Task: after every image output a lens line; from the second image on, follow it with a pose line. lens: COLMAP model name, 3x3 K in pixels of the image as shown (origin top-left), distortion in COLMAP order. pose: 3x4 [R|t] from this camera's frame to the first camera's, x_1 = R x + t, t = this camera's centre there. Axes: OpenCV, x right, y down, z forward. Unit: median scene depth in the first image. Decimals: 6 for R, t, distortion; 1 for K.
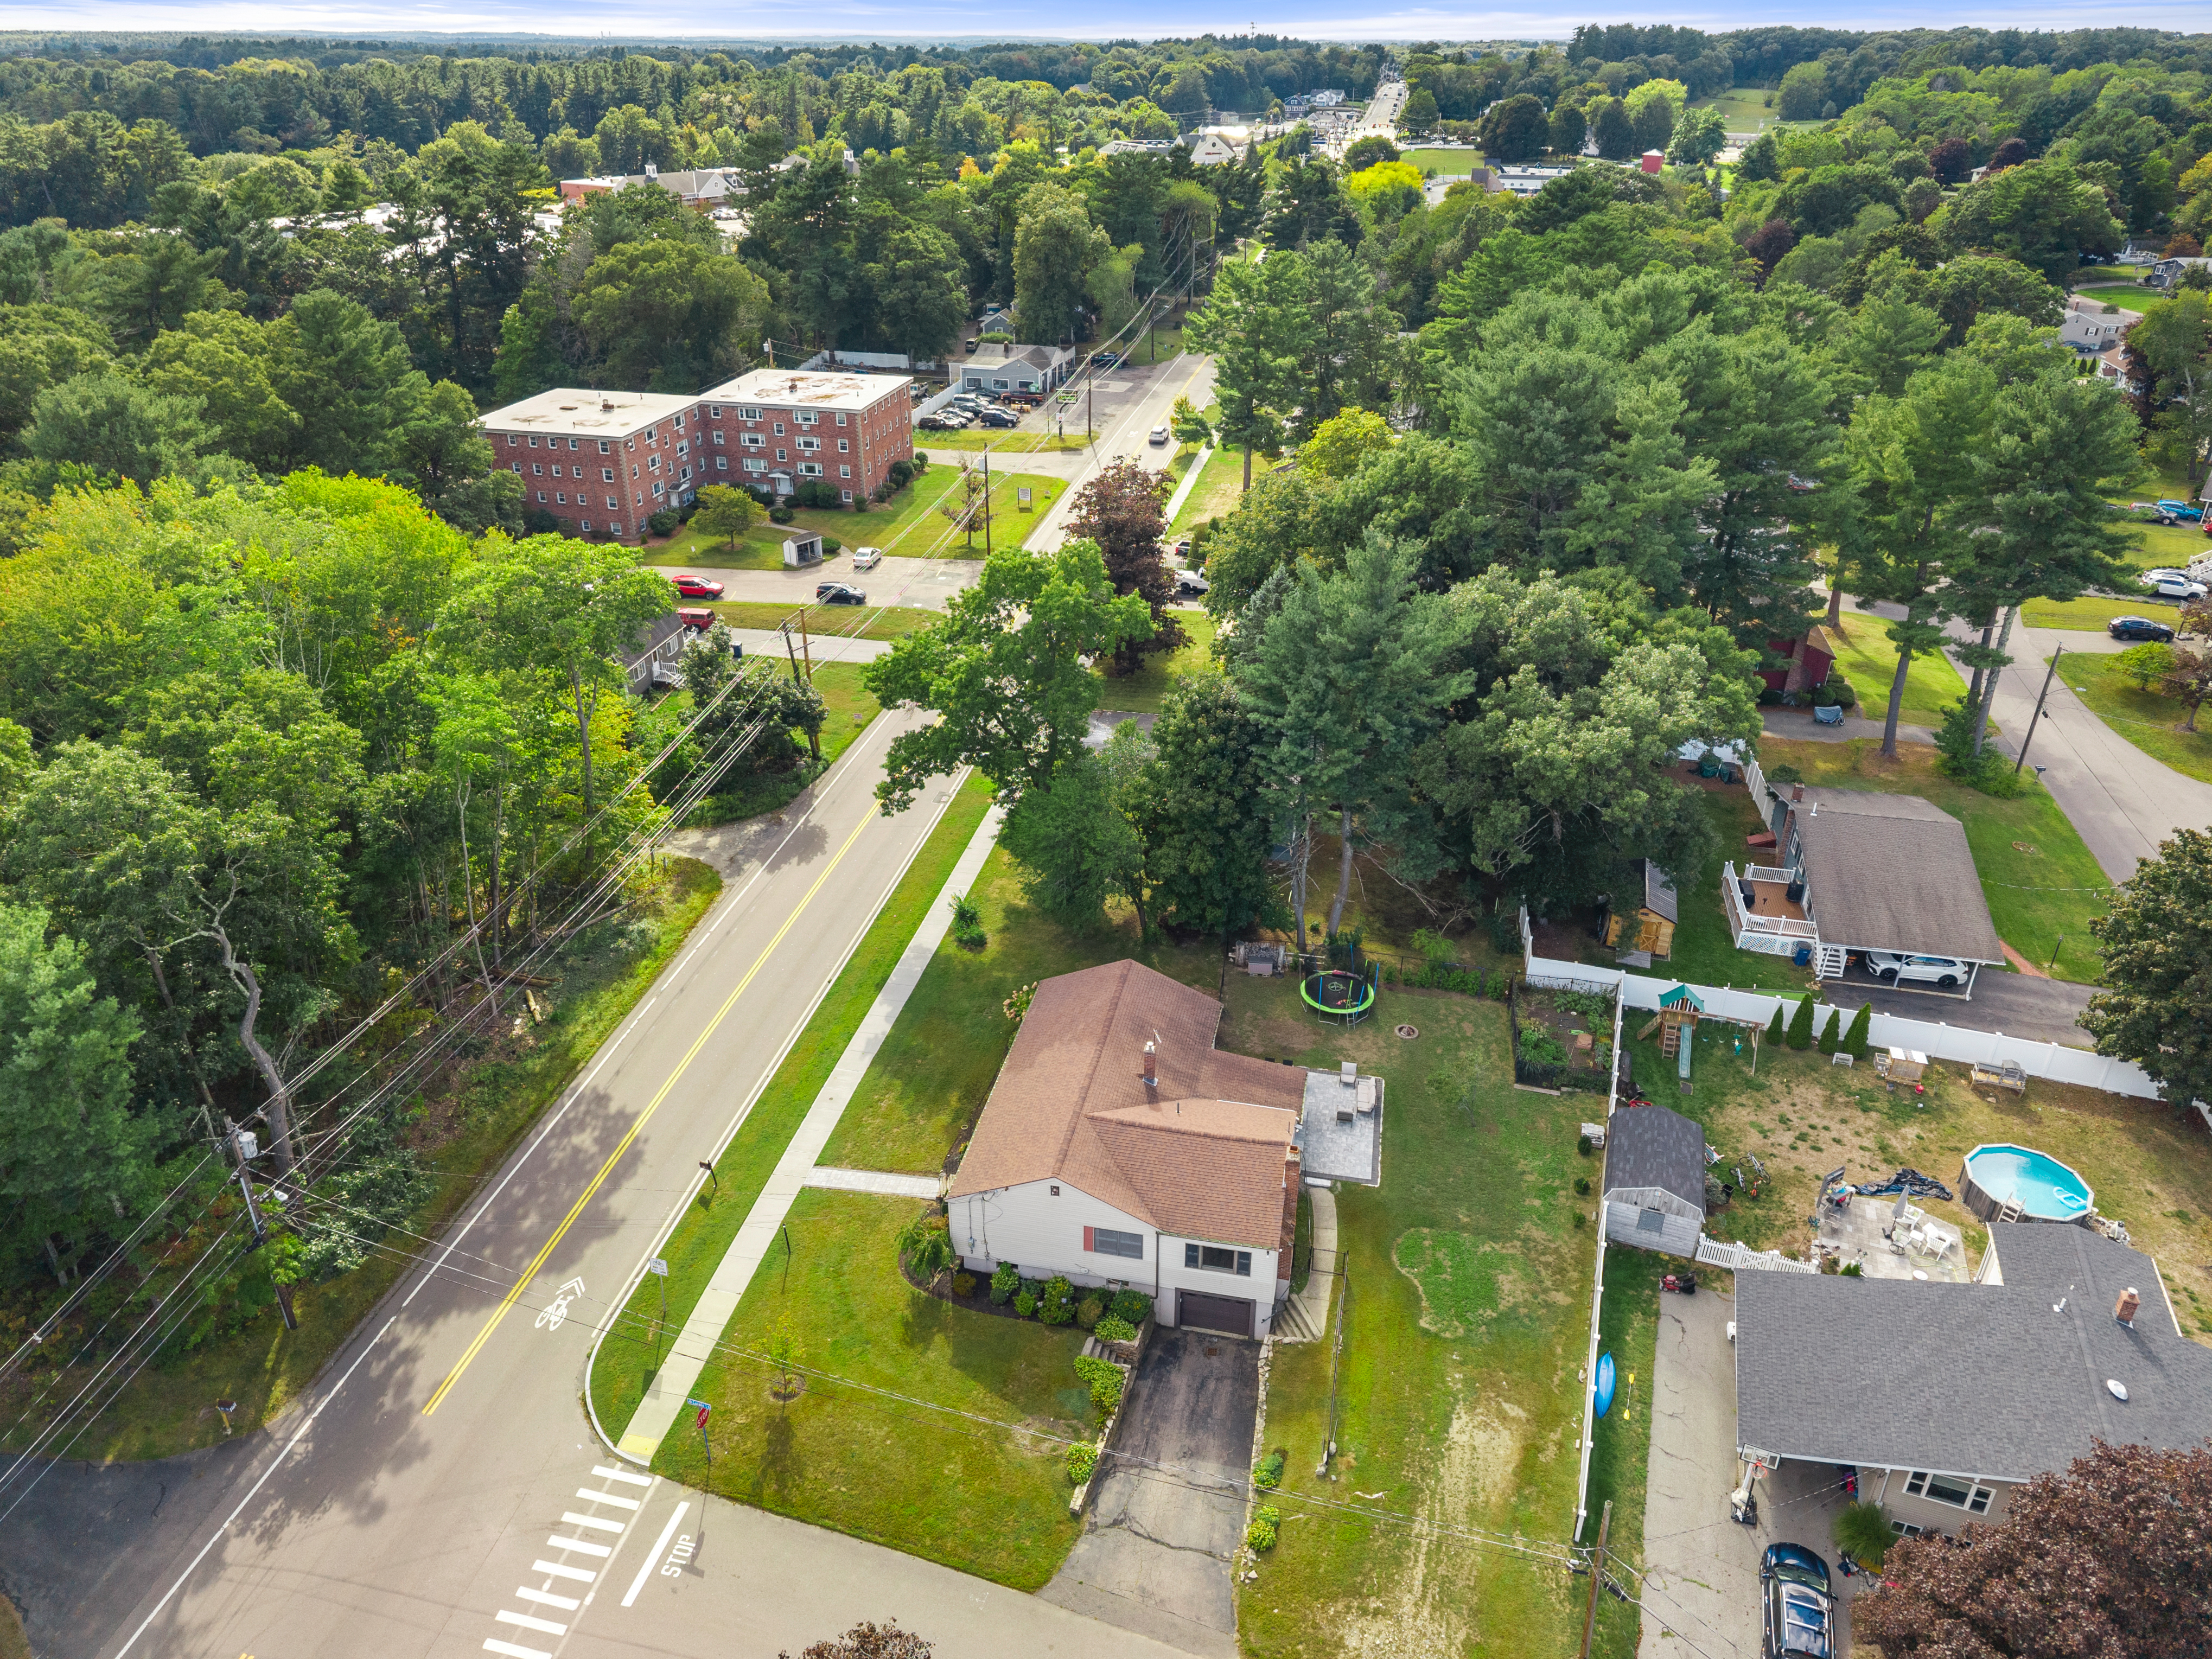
lens RADIAL K [[1484.2, 0, 1106.0], [0, 1484.2, 829.5], [0, 0, 1]] dist [0.043390, -0.046934]
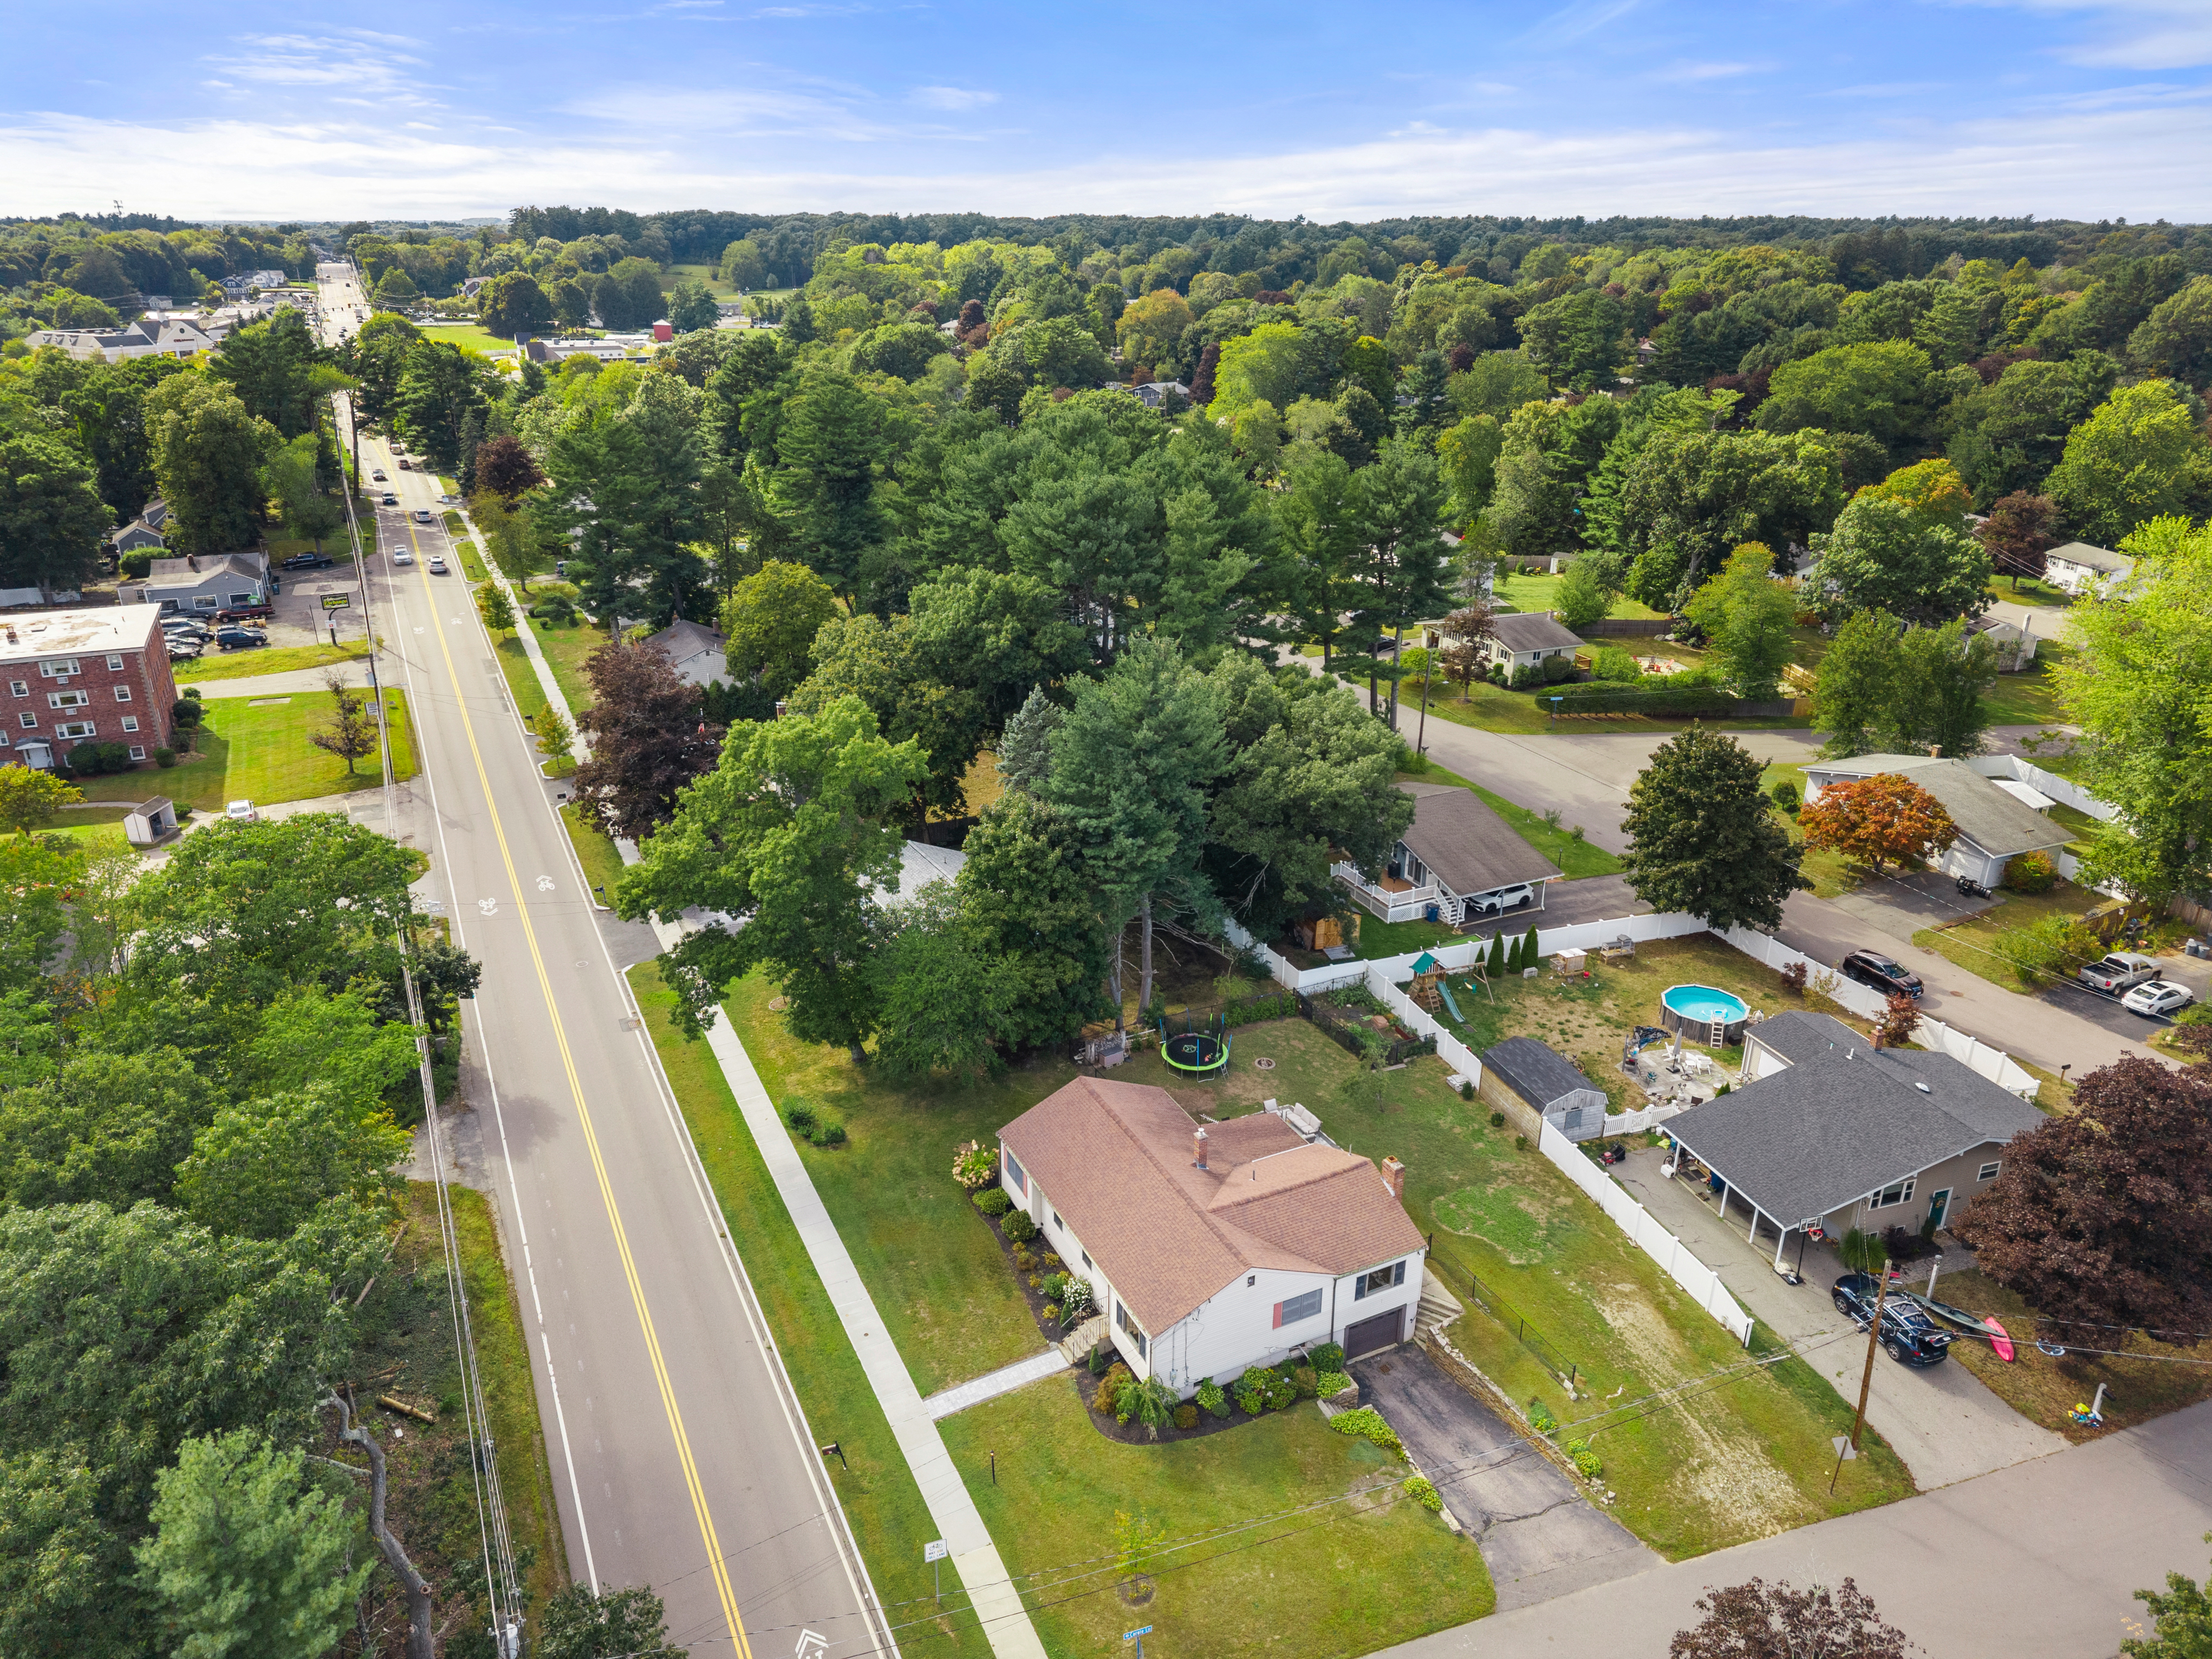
lens RADIAL K [[1484.2, 0, 1106.0], [0, 1484.2, 829.5], [0, 0, 1]] dist [0.043390, -0.046934]
pose [[0.788287, -0.233234, 0.569390, -0.503064], [0.288546, 0.957438, -0.007289, -0.060844], [-0.543456, 0.170041, 0.822035, 0.127608]]
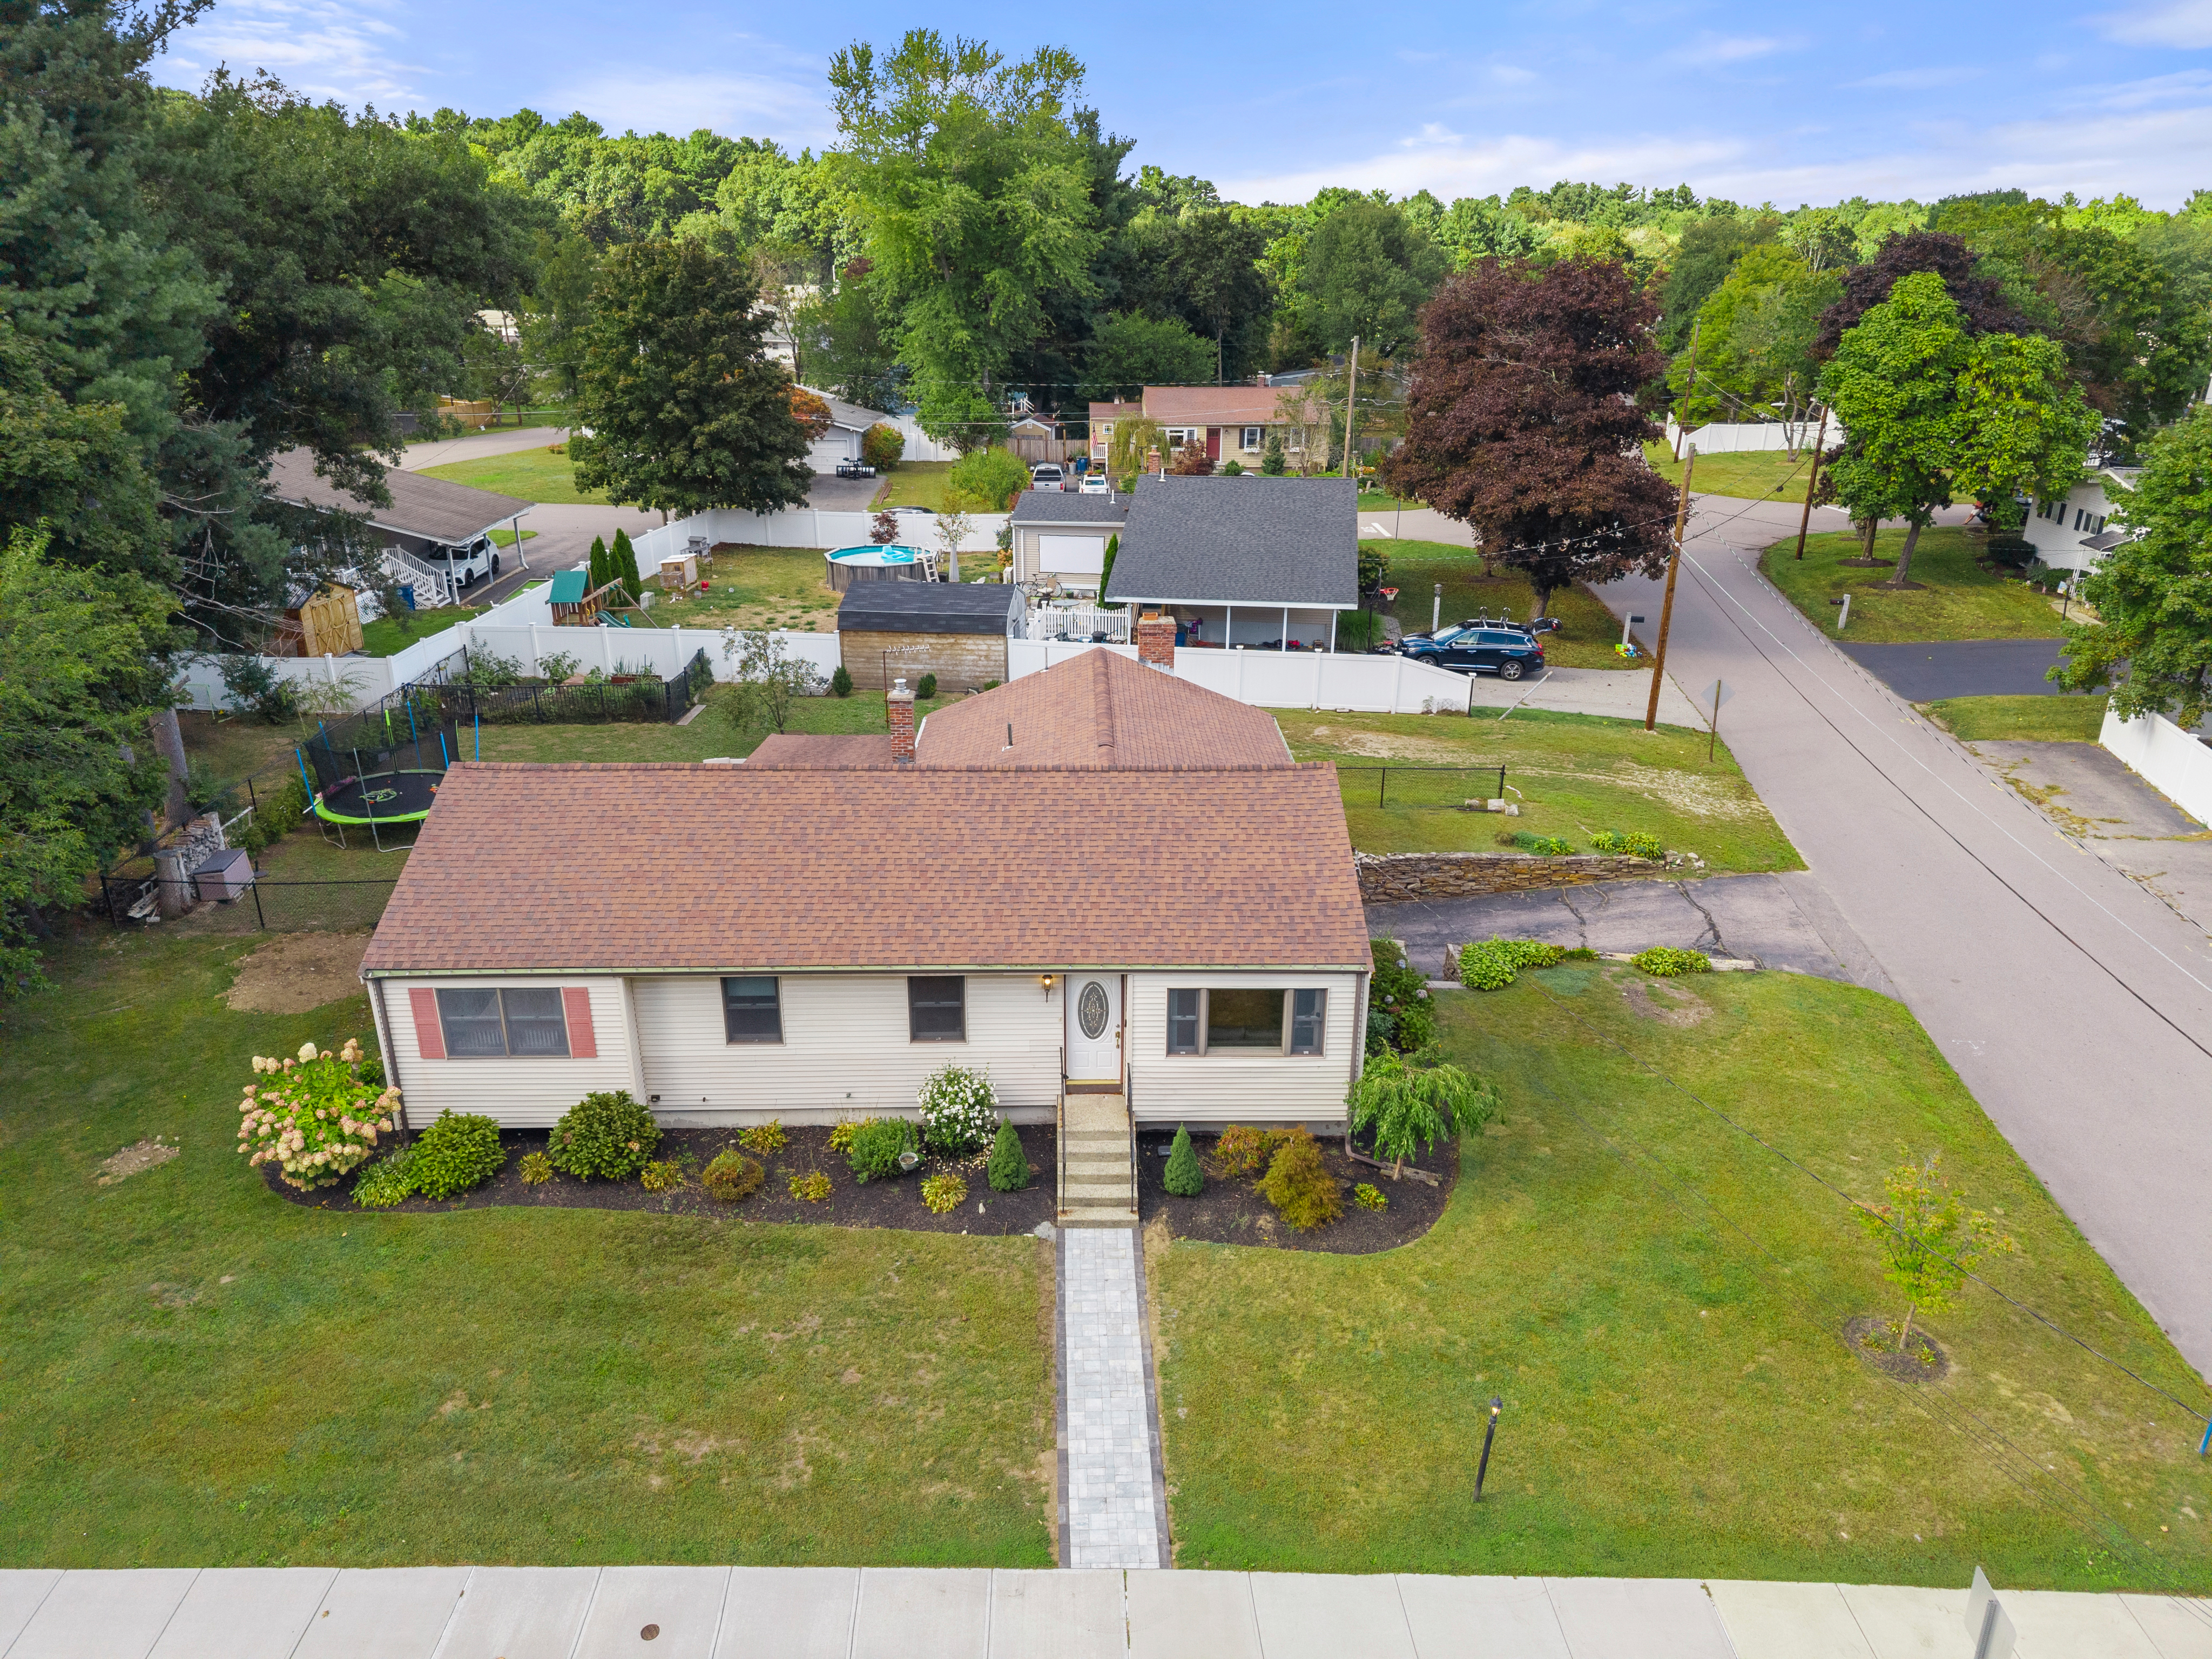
lens RADIAL K [[1467.4, 0, 1106.0], [0, 1467.4, 829.5], [0, 0, 1]] dist [0.054010, -0.065092]
pose [[-0.218880, -0.367213, 0.904017, -0.356381], [0.453424, 0.782096, 0.427472, 0.016481], [-0.864001, 0.503468, -0.004682, 0.861627]]
